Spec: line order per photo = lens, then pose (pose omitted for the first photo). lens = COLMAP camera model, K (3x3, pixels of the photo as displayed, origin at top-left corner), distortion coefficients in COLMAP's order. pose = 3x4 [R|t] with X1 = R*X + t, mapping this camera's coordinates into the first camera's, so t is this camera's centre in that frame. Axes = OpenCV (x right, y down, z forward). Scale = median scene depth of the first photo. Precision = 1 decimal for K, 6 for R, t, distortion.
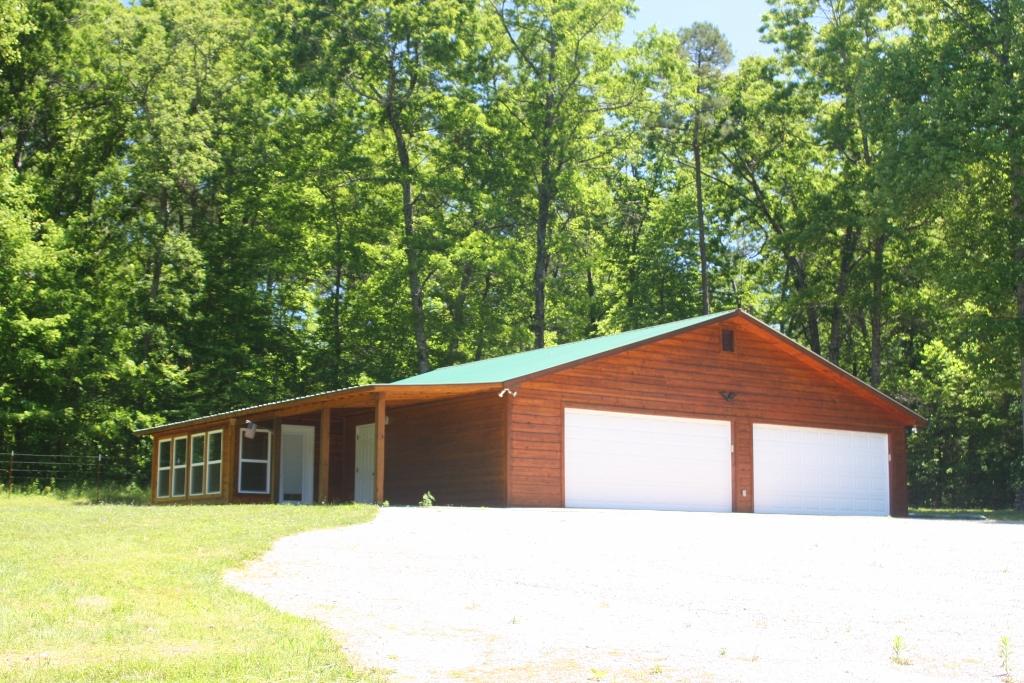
lens RADIAL K [[1446.9, 0, 512.0], [0, 1446.9, 341.5], [0, 0, 1]] dist [-0.089605, 0.040941]
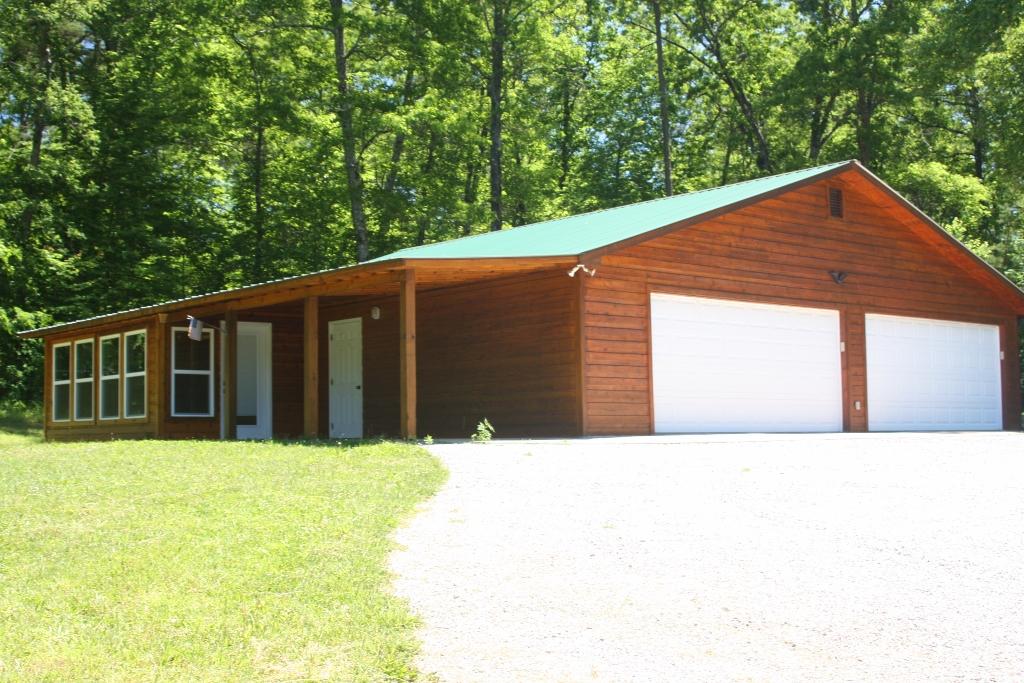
lens RADIAL K [[1371.9, 0, 512.0], [0, 1371.9, 341.5], [0, 0, 1]] dist [-0.089074, 0.000332]
pose [[0.994559, -0.012067, 0.103476, -0.087119], [0.004470, 0.997297, 0.073340, 0.017624], [-0.104081, -0.072478, 0.991924, 0.296806]]
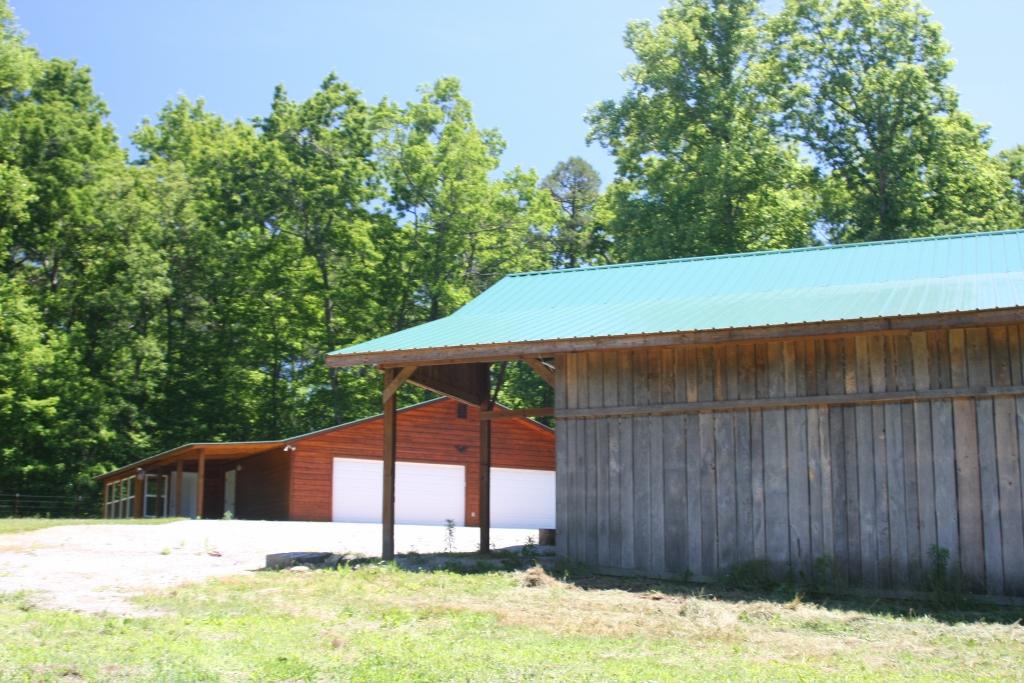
lens RADIAL K [[1371.9, 0, 512.0], [0, 1371.9, 341.5], [0, 0, 1]] dist [-0.089074, 0.000332]
pose [[0.997109, -0.019198, -0.073518, 0.290778], [0.015896, 0.998850, -0.045231, -0.007421], [0.074302, 0.043932, 0.996268, -0.382562]]
